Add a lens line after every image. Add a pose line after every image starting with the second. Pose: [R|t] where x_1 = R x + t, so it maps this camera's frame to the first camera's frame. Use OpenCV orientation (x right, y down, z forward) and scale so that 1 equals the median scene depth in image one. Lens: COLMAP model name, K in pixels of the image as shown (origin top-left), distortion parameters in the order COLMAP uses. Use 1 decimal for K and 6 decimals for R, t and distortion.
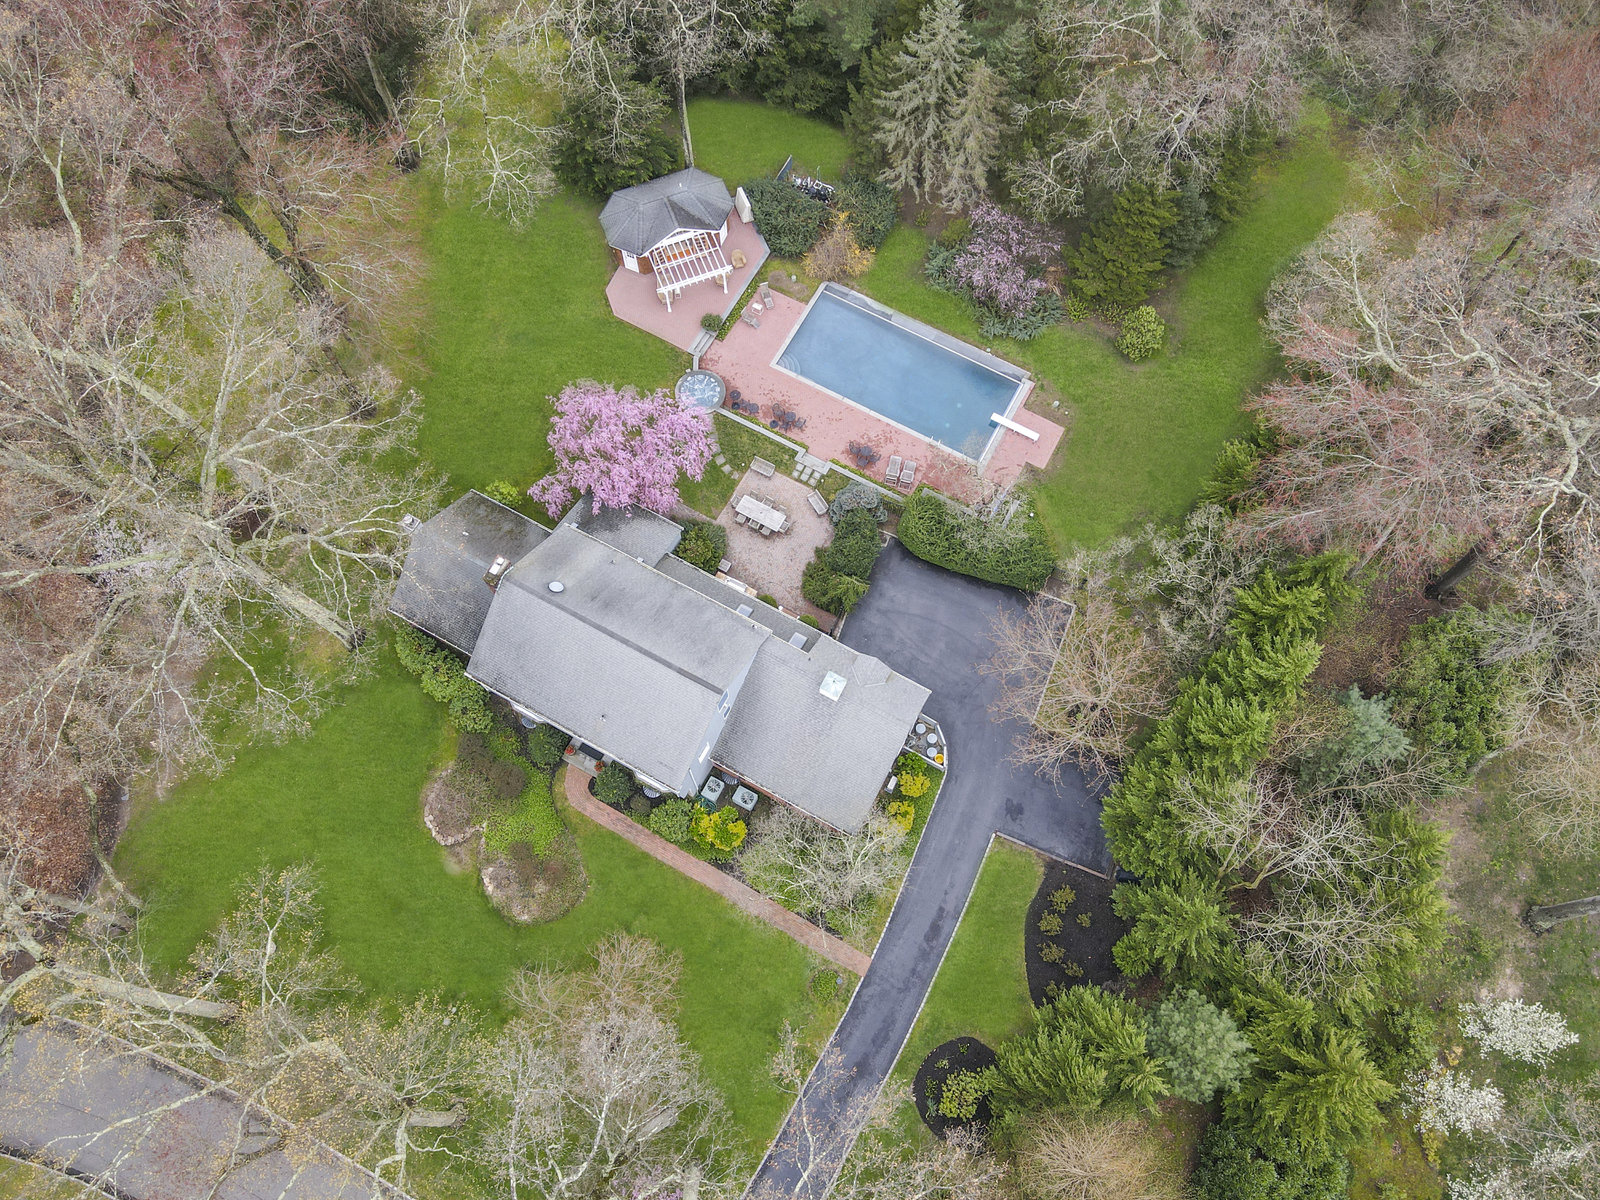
lens RADIAL K [[1175.9, 0, 793.8], [0, 1175.9, 595.7], [0, 0, 1]] dist [-0.003812, 0.024692]
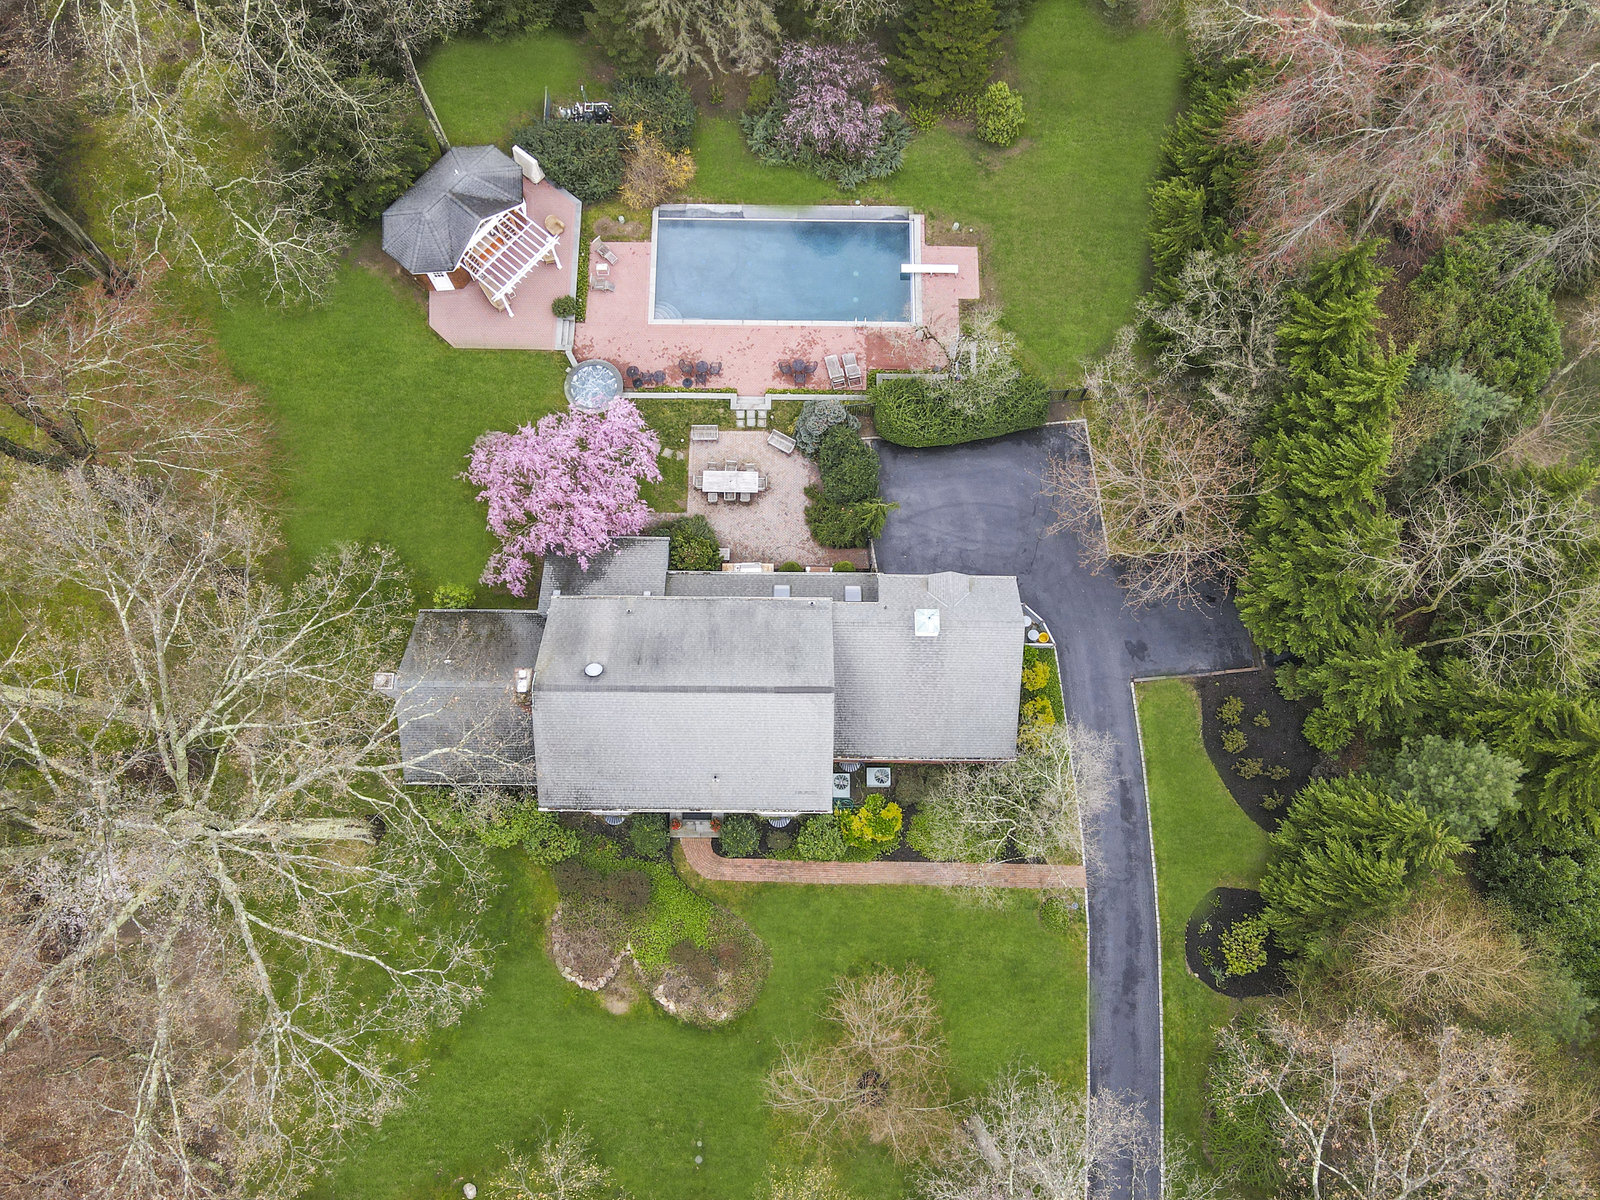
lens RADIAL K [[1175.9, 0, 793.8], [0, 1175.9, 595.7], [0, 0, 1]] dist [-0.003812, 0.024692]
pose [[0.881231, -0.456870, 0.121249, -0.129535], [0.443947, 0.888039, 0.119575, -0.077638], [-0.162304, -0.051545, 0.985394, 0.124455]]
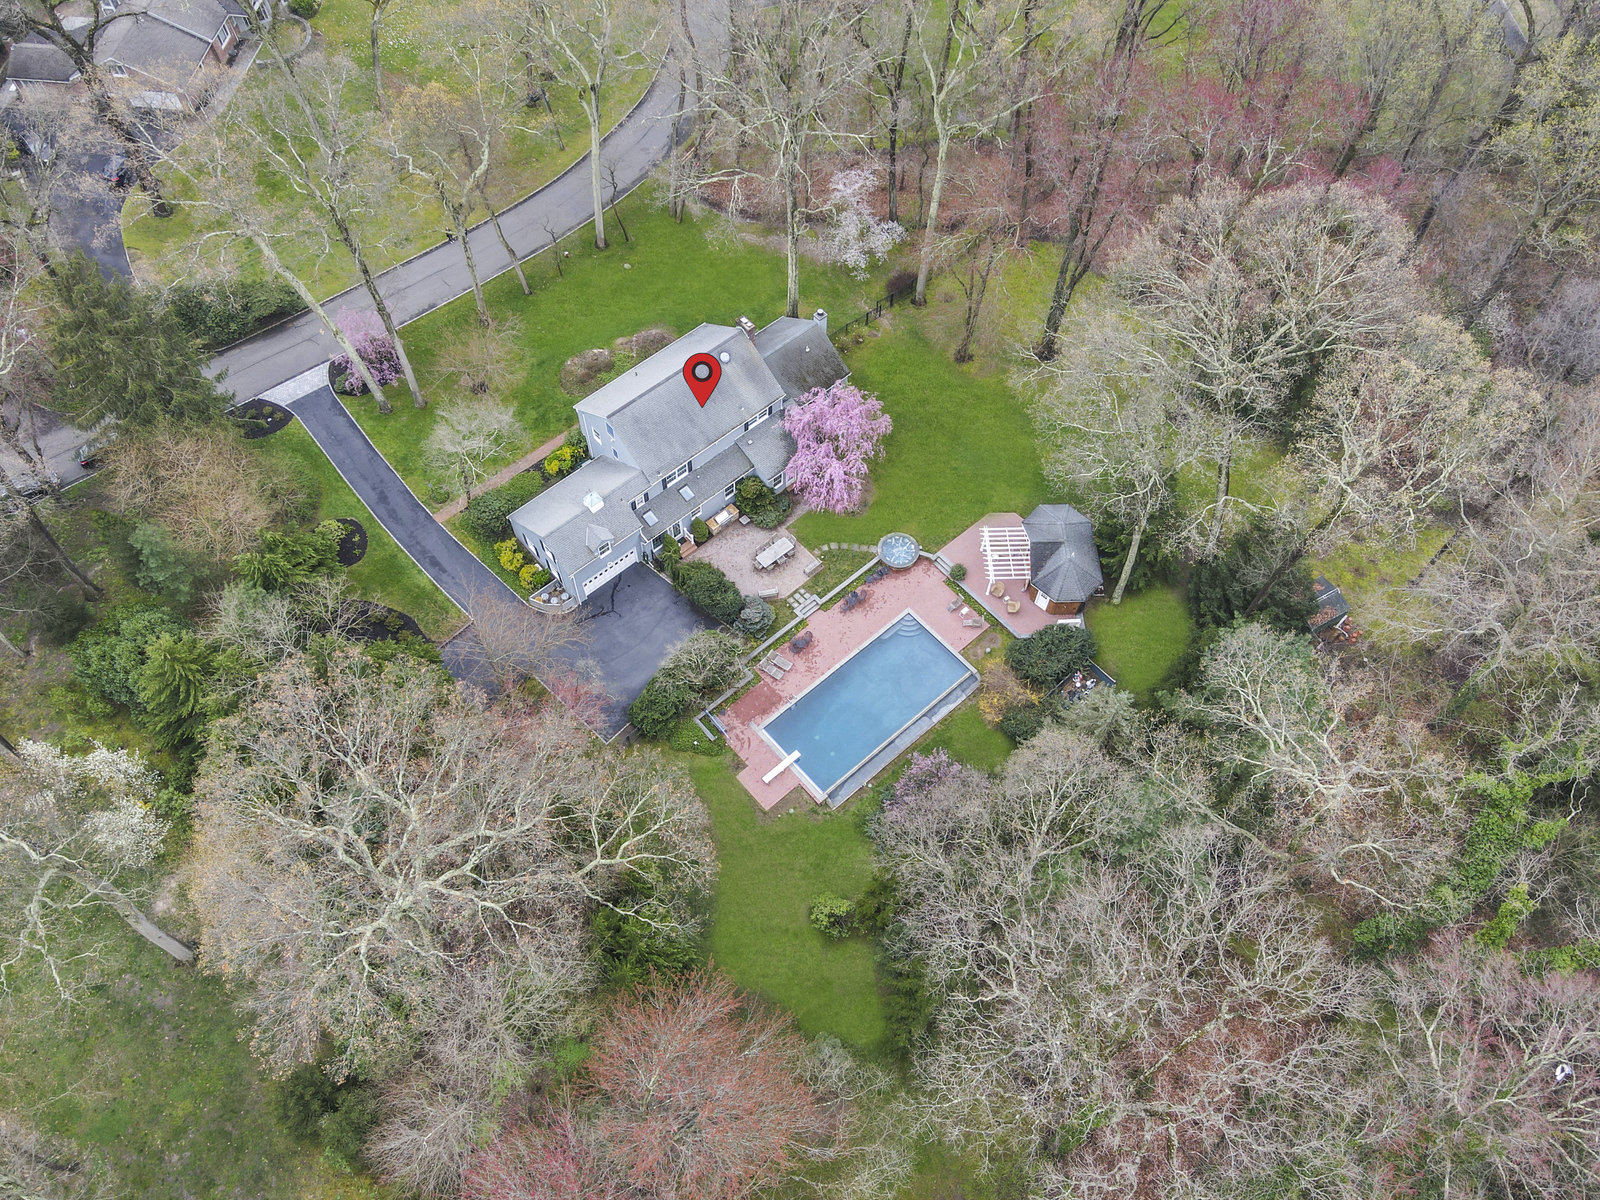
lens RADIAL K [[1165.6, 0, 789.0], [0, 1165.6, 602.2], [0, 0, 1]] dist [0.009105, 0.006805]
pose [[-0.341911, 0.811194, -0.474406, 0.599422], [-0.883643, -0.105729, 0.456065, -0.654395], [0.319799, 0.575139, 0.752956, 0.087235]]
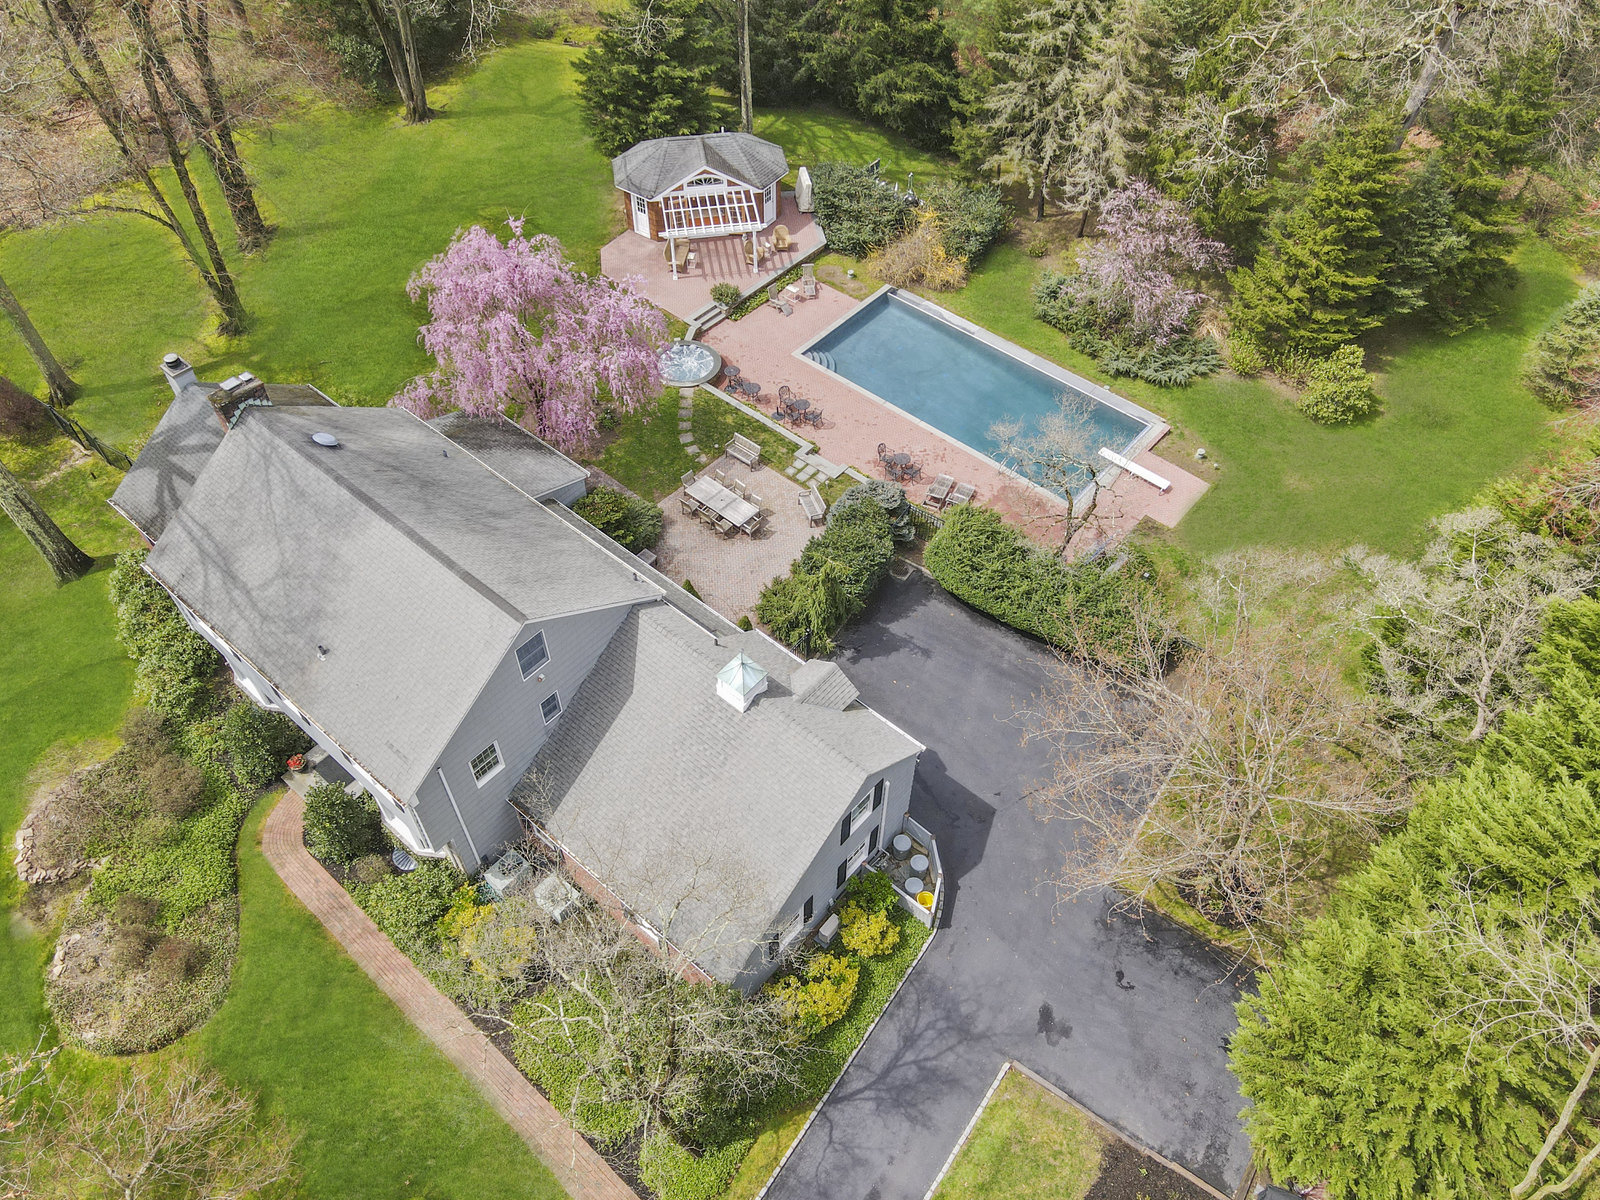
lens RADIAL K [[1165.6, 0, 789.0], [0, 1165.6, 602.2], [0, 0, 1]] dist [0.009105, 0.006805]
pose [[0.977382, 0.163514, -0.134117, 0.102346], [-0.199058, 0.925460, -0.322334, 0.179437], [0.071413, 0.341740, 0.937077, 0.412767]]
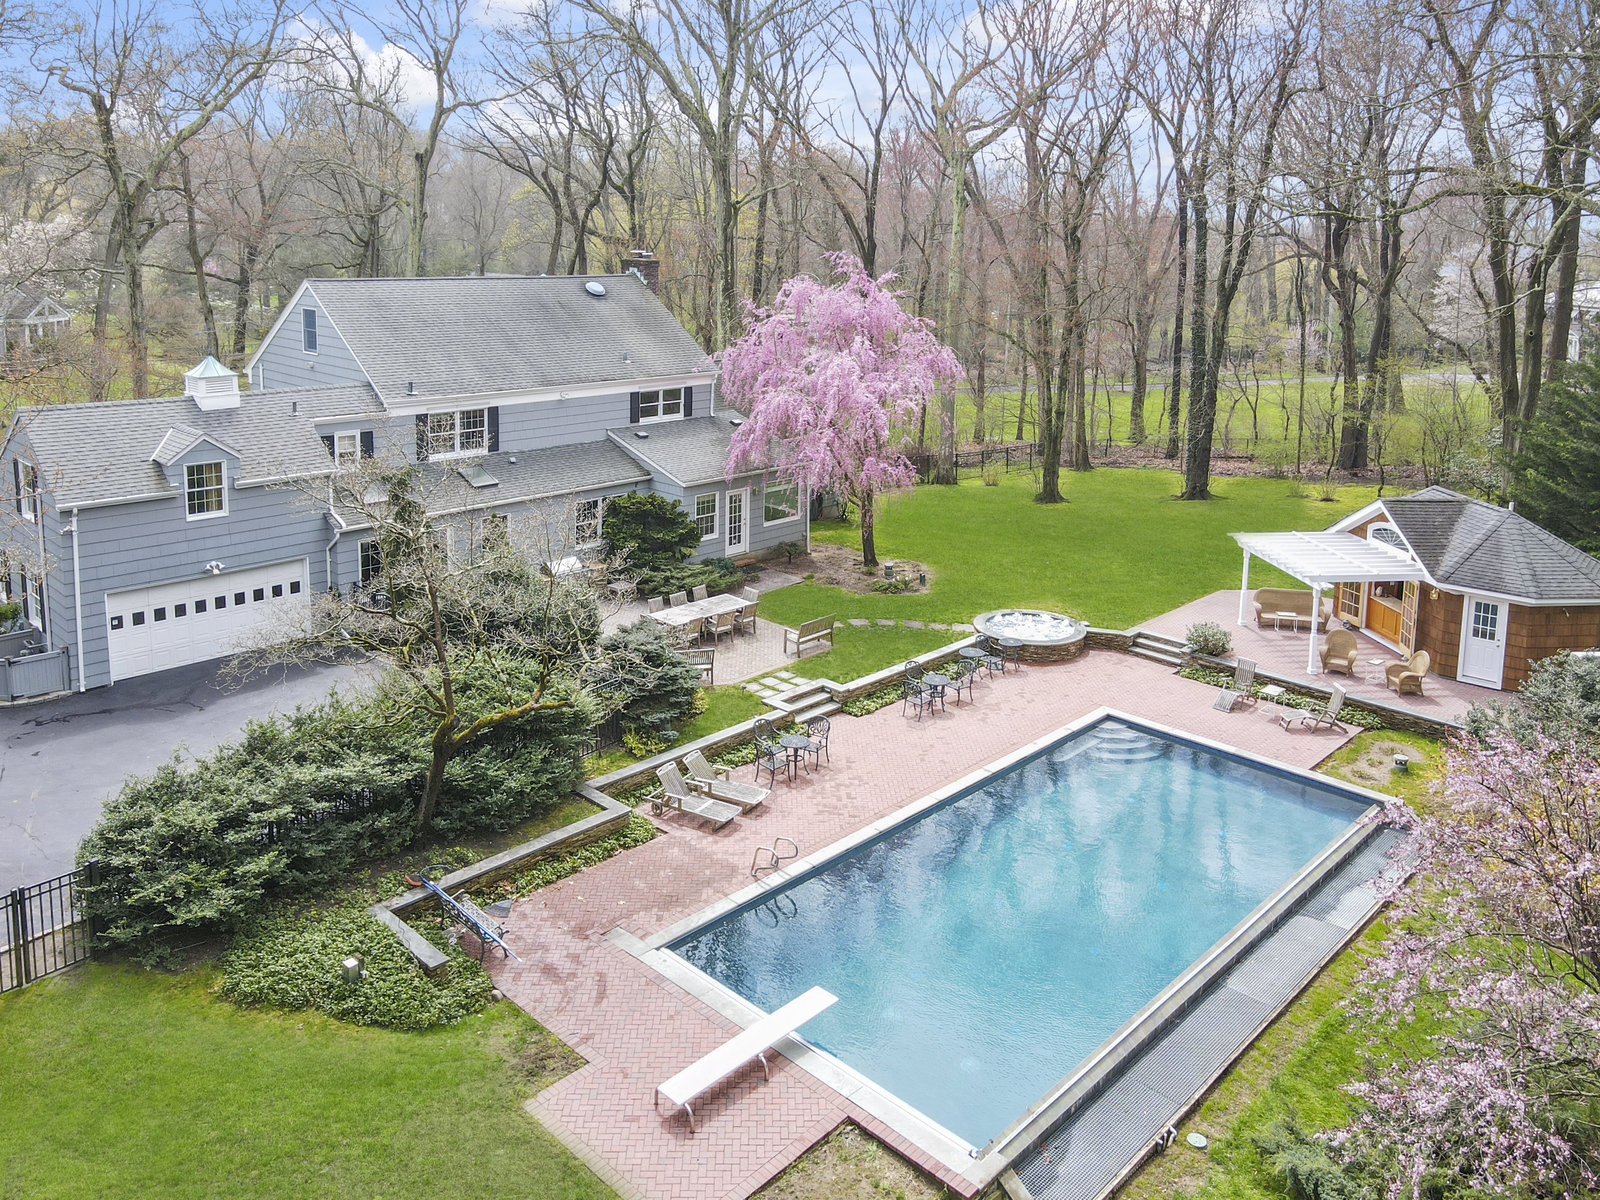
lens RADIAL K [[1253.1, 0, 792.2], [0, 1253.1, 366.6], [0, 0, 1]] dist [0.004691, 0.010609]
pose [[-0.262914, 0.105373, -0.959048, 0.418434], [-0.912702, 0.295116, 0.282634, -0.265858], [0.312813, 0.949633, 0.018584, 0.899362]]
